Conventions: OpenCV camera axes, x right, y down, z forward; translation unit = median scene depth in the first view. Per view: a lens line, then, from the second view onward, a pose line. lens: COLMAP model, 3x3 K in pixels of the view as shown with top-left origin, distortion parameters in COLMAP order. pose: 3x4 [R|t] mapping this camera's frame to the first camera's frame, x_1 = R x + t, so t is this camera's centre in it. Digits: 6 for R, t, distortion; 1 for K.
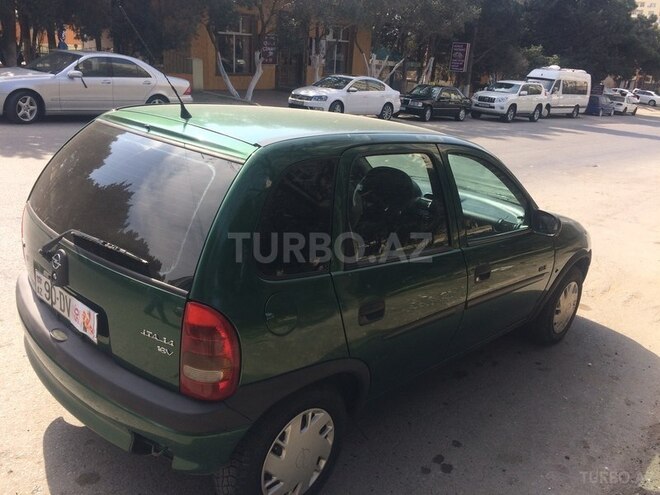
lens RADIAL K [[567.9, 0, 329.8], [0, 567.9, 245.7], [0, 0, 1]] dist [0.040833, -0.043144]
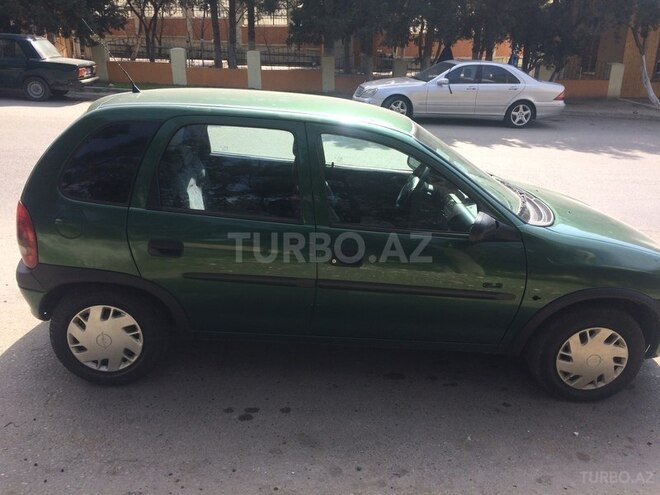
lens RADIAL K [[567.9, 0, 328.4], [0, 567.9, 247.8], [0, 0, 1]] dist [0.040833, -0.043144]
pose [[0.708641, 0.181324, -0.681872, 0.220173], [-0.191797, 0.979528, 0.061149, -0.005696], [0.679001, 0.087448, 0.728911, 0.062649]]
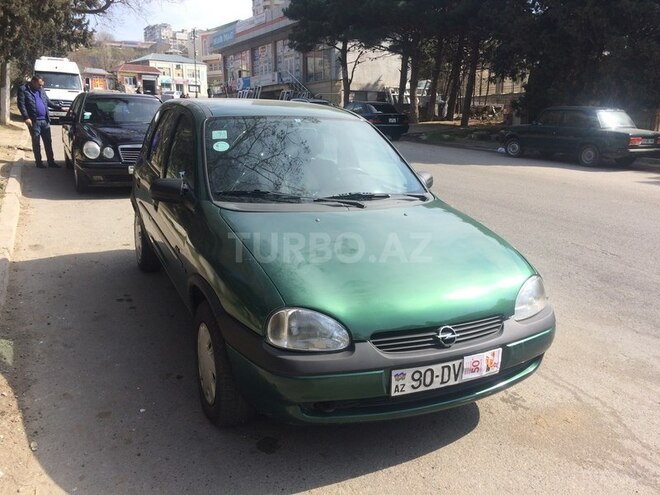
lens RADIAL K [[567.9, 0, 330.9], [0, 567.9, 249.0], [0, 0, 1]] dist [0.040833, -0.043144]
pose [[-0.361607, 0.125297, -0.923873, 0.320822], [-0.339958, 0.904984, 0.255796, -0.078032], [0.868141, 0.406576, -0.284653, 0.421330]]
